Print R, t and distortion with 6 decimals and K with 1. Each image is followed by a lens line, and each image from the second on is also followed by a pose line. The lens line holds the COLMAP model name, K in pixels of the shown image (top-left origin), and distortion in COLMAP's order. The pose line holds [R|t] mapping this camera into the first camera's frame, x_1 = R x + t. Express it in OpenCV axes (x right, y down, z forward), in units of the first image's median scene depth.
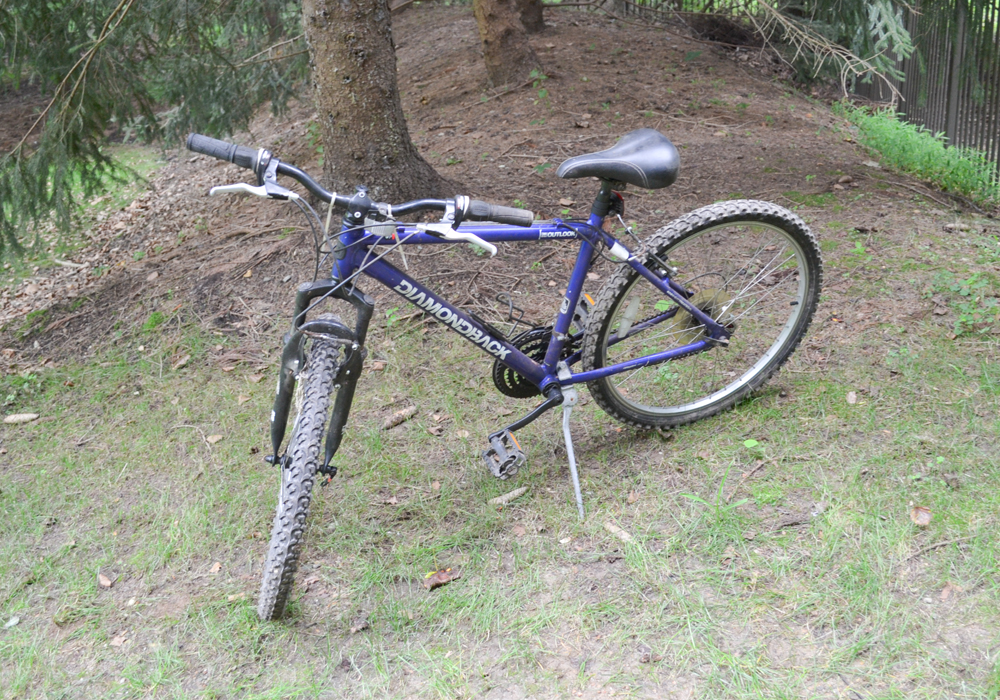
lens RADIAL K [[1077.5, 0, 504.9], [0, 1077.5, 327.3], [0, 0, 1]] dist [-0.069626, 0.000000]
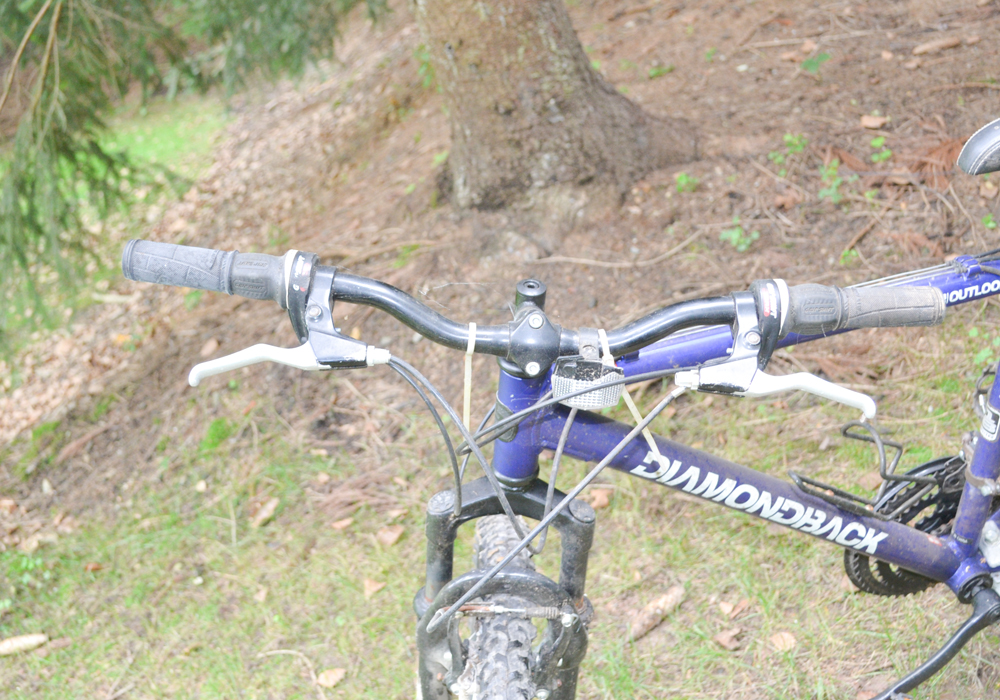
lens RADIAL K [[1490.3, 0, 497.4], [0, 1490.3, 358.6], [0, 0, 1]] dist [-0.029662, 0.000000]
pose [[0.975714, -0.139241, -0.169098, -0.033043], [0.149433, 0.987554, 0.049056, -0.091553], [0.160163, -0.073134, 0.984378, 0.274084]]
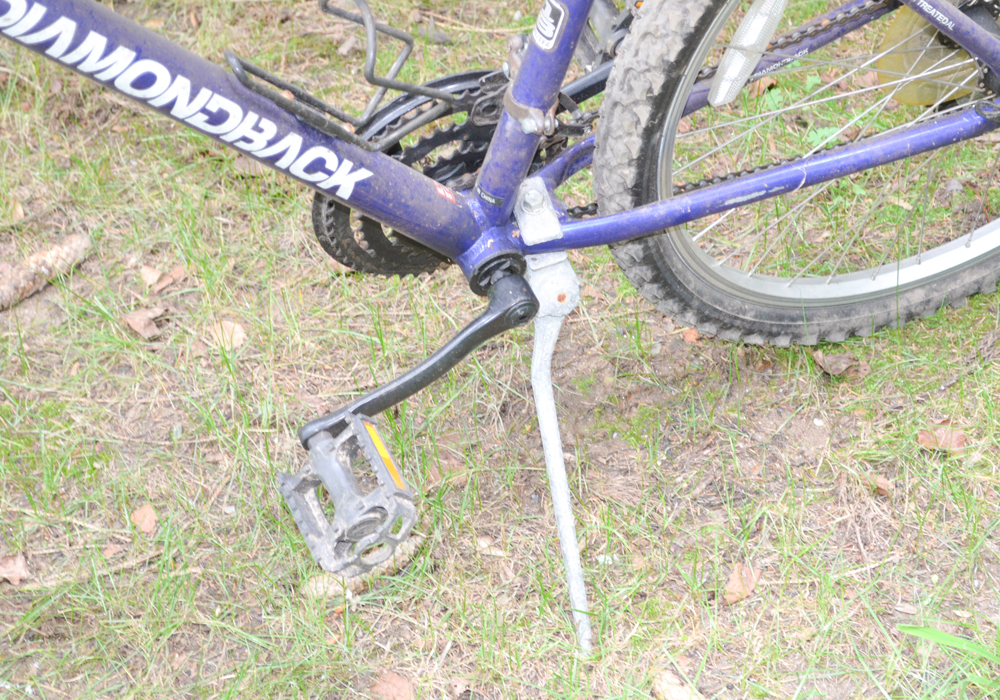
lens RADIAL K [[2388.8, 0, 467.1], [0, 2388.8, 337.6], [0, 0, 1]] dist [0.020125, 0.000000]
pose [[0.998887, -0.001349, 0.047149, 0.000548], [-0.009784, 0.971926, 0.235083, -0.075844], [-0.046142, -0.235282, 0.970831, 0.266405]]
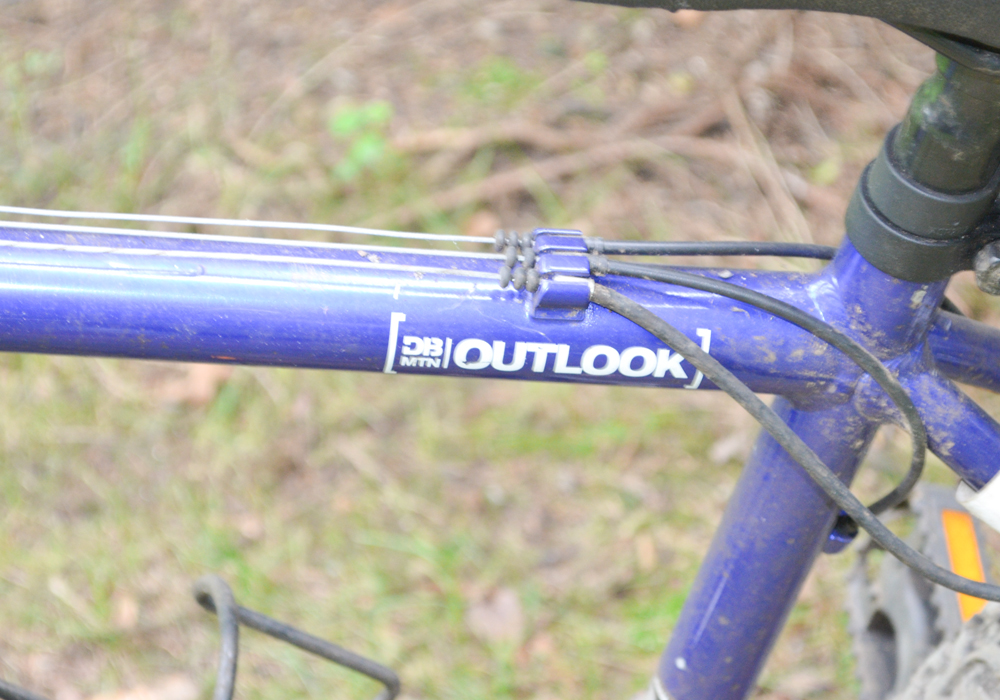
lens RADIAL K [[2810.6, 0, 496.8], [0, 2810.6, 351.6], [0, 0, 1]] dist [0.035731, 0.000000]
pose [[0.945315, 0.212944, -0.247053, 0.099021], [-0.160207, 0.962939, 0.216986, -0.123649], [0.284102, -0.165540, 0.944395, 0.519813]]
